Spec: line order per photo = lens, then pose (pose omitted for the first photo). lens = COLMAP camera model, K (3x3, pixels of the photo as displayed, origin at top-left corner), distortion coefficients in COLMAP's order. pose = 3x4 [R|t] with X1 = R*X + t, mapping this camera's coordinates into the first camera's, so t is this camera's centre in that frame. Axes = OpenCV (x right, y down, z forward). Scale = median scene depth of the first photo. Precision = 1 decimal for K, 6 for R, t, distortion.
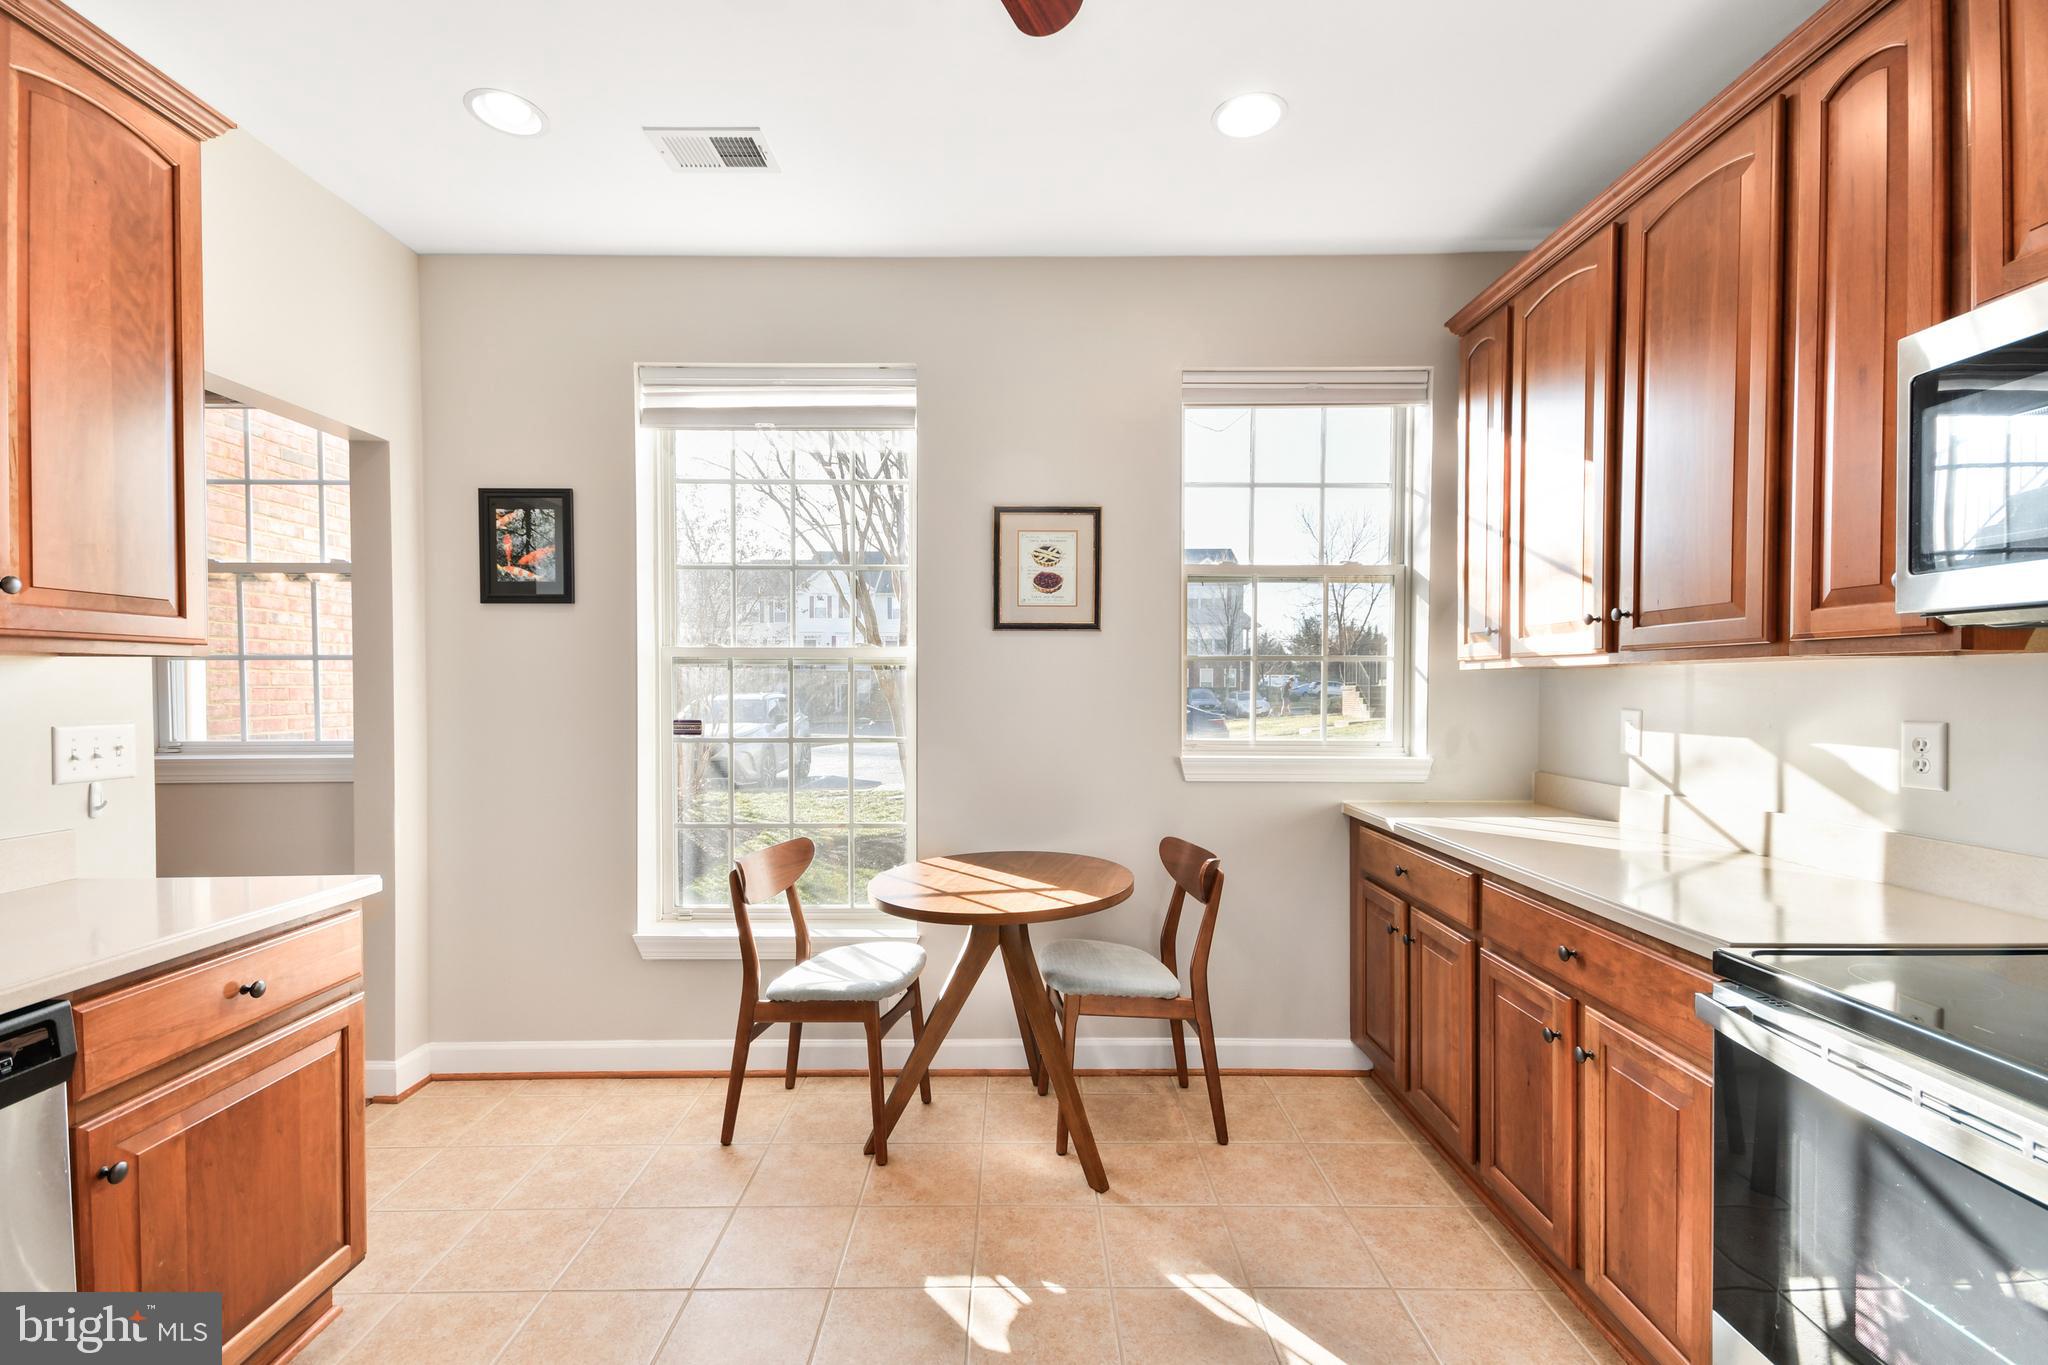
lens RADIAL K [[889.4, 0, 1019.5], [0, 889.4, 695.3], [0, 0, 1]] dist [0.001150, -0.000969]
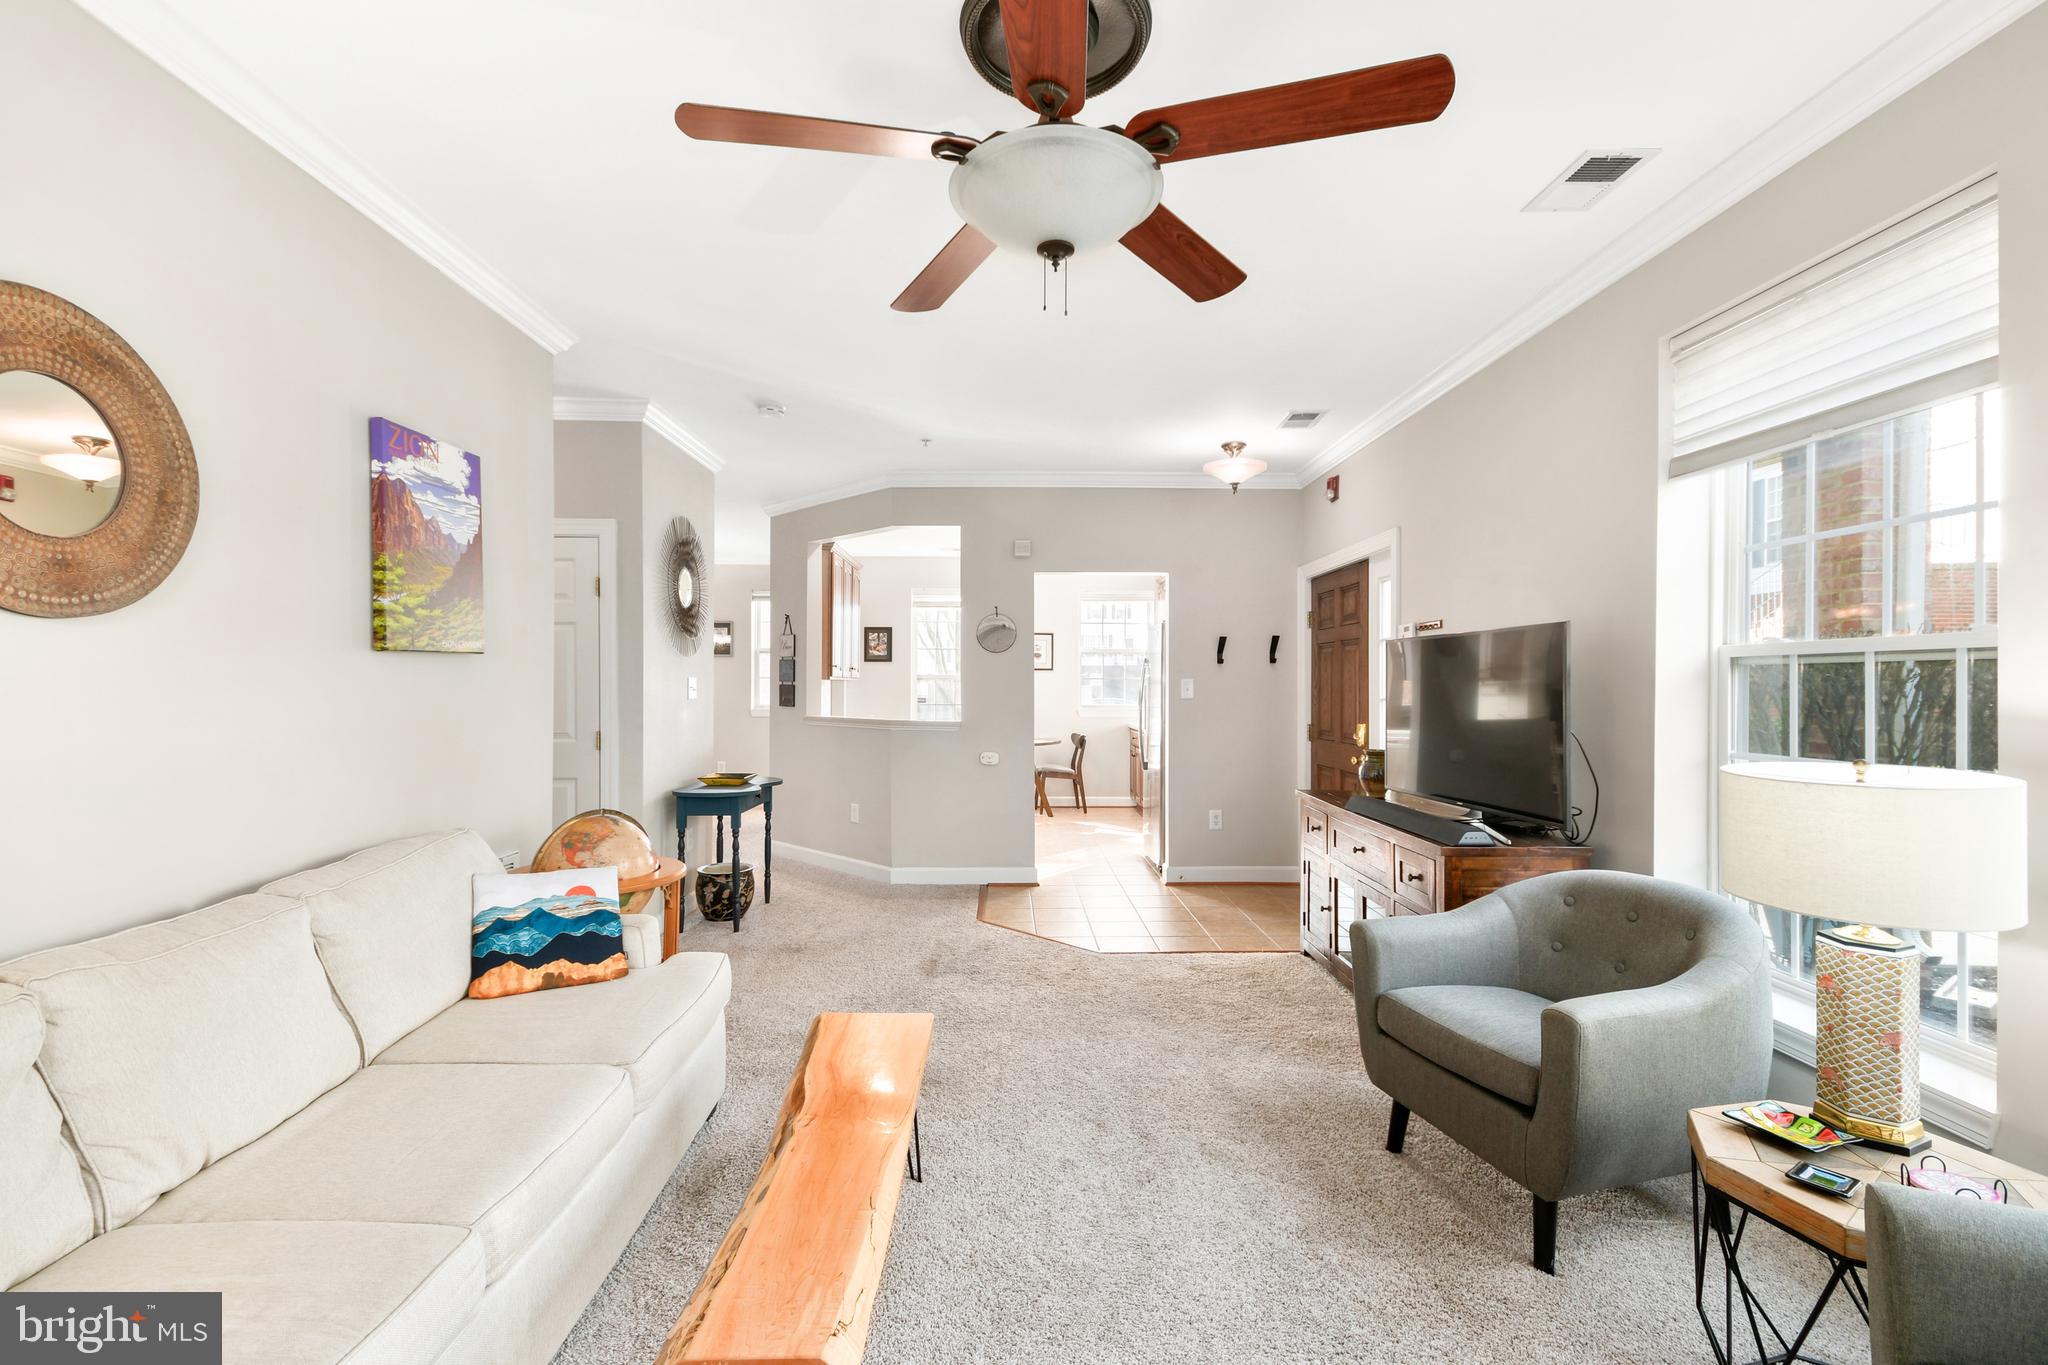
lens RADIAL K [[889.4, 0, 1019.5], [0, 889.4, 695.3], [0, 0, 1]] dist [0.001150, -0.000969]
pose [[0.999650, 0.003188, 0.026259, -0.120928], [-0.002994, 0.999968, -0.007421, 0.041839], [-0.026281, 0.007340, 0.999628, -2.289802]]
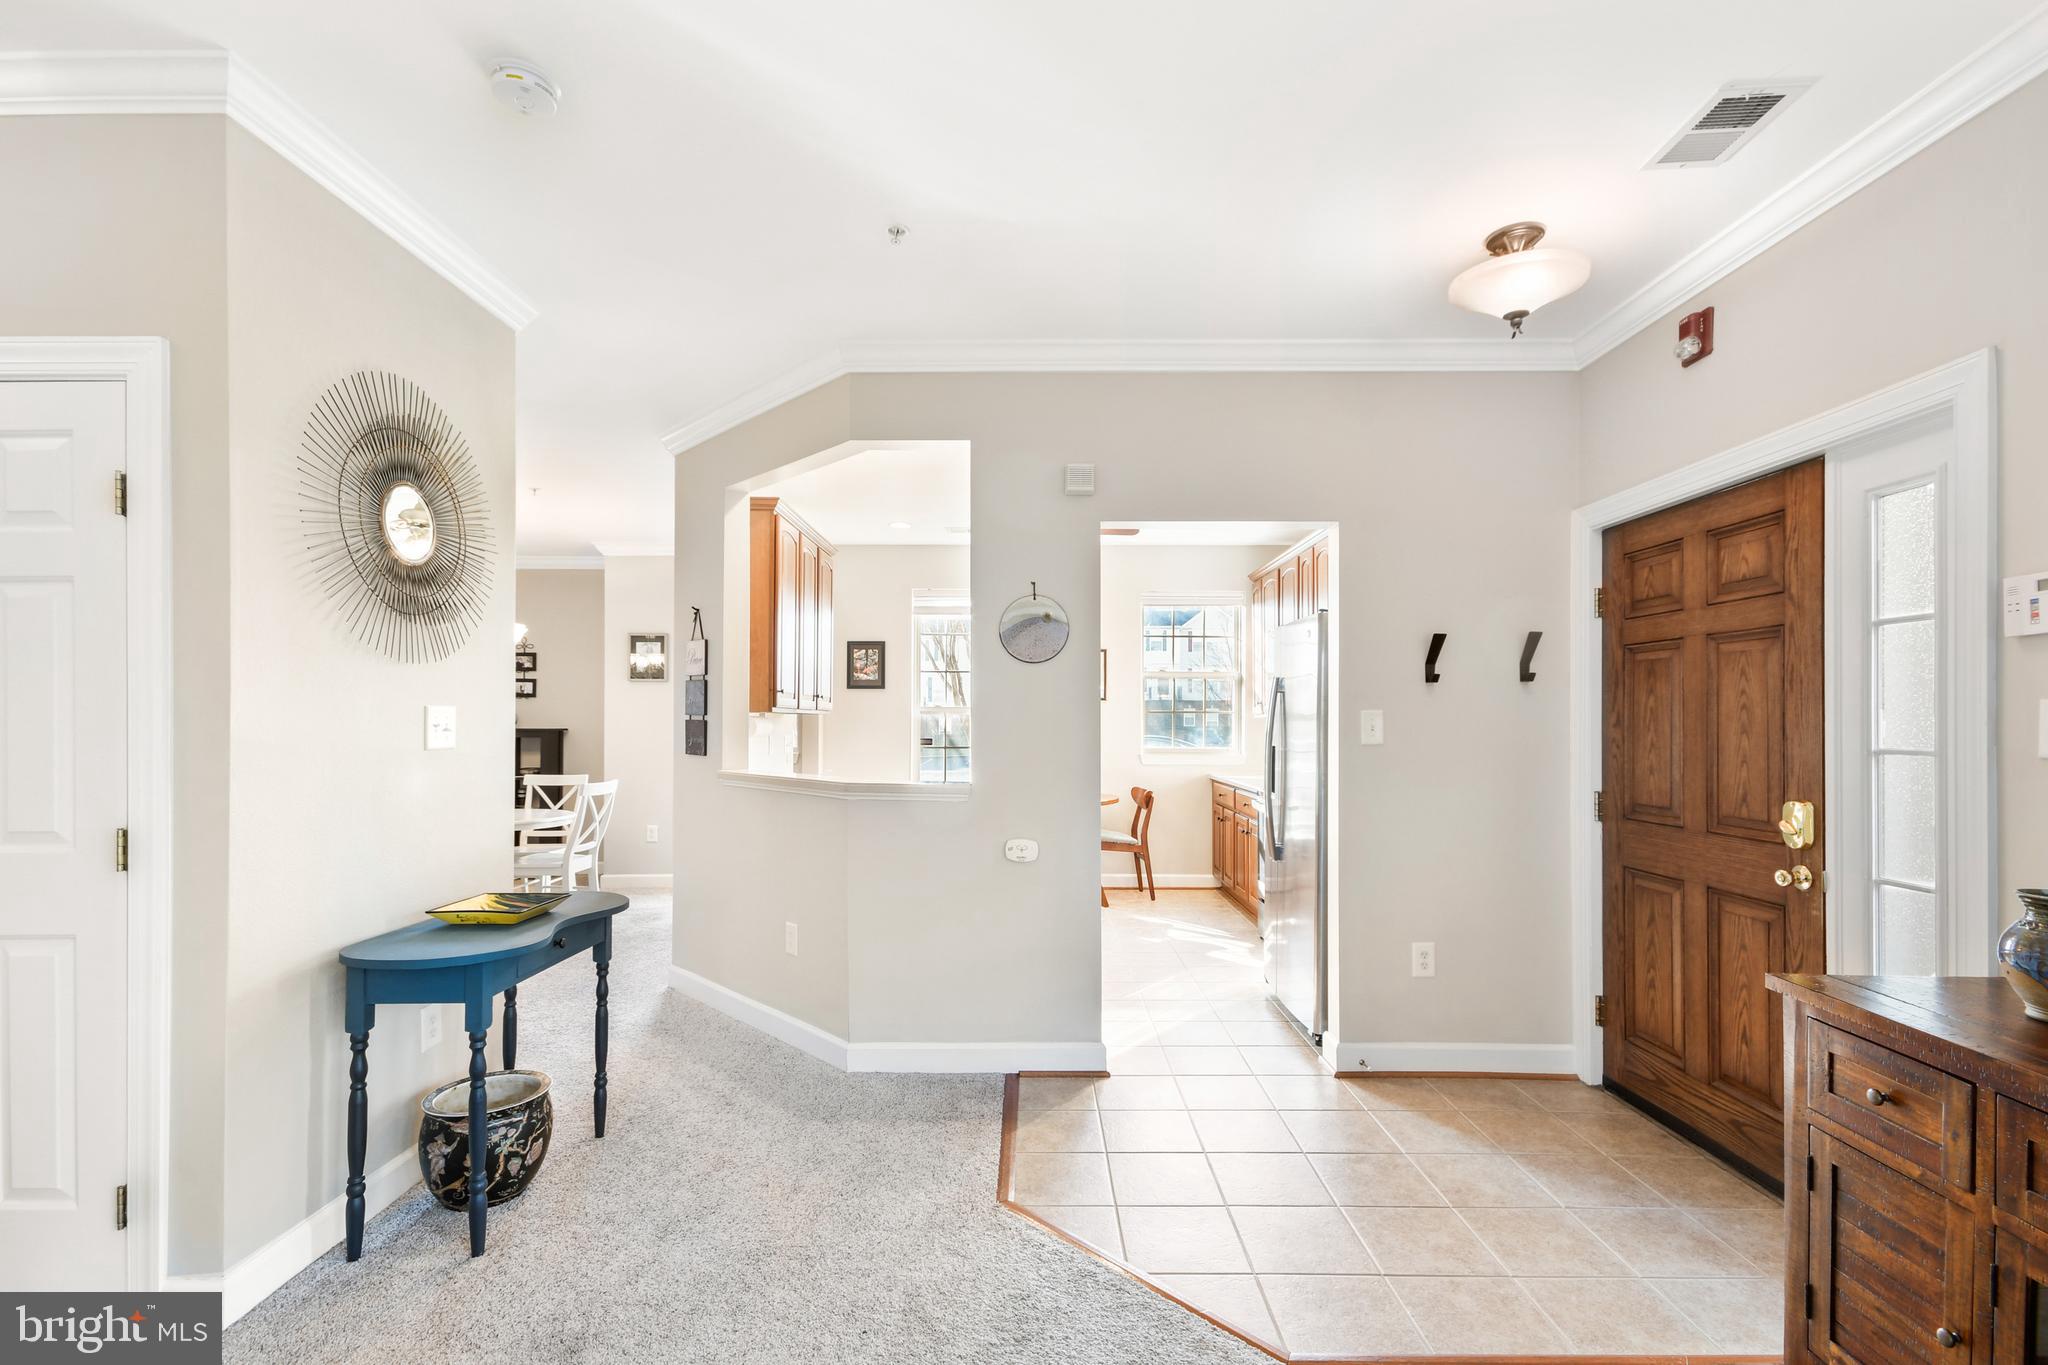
lens RADIAL K [[909.4, 0, 1020.3], [0, 909.4, 720.2], [0, 0, 1]] dist [0.000700, -0.000132]
pose [[0.999993, 0.002944, -0.002218, -0.135172], [-0.002985, 0.999816, -0.018939, 0.025626], [0.002162, 0.018946, 0.999818, -1.445509]]
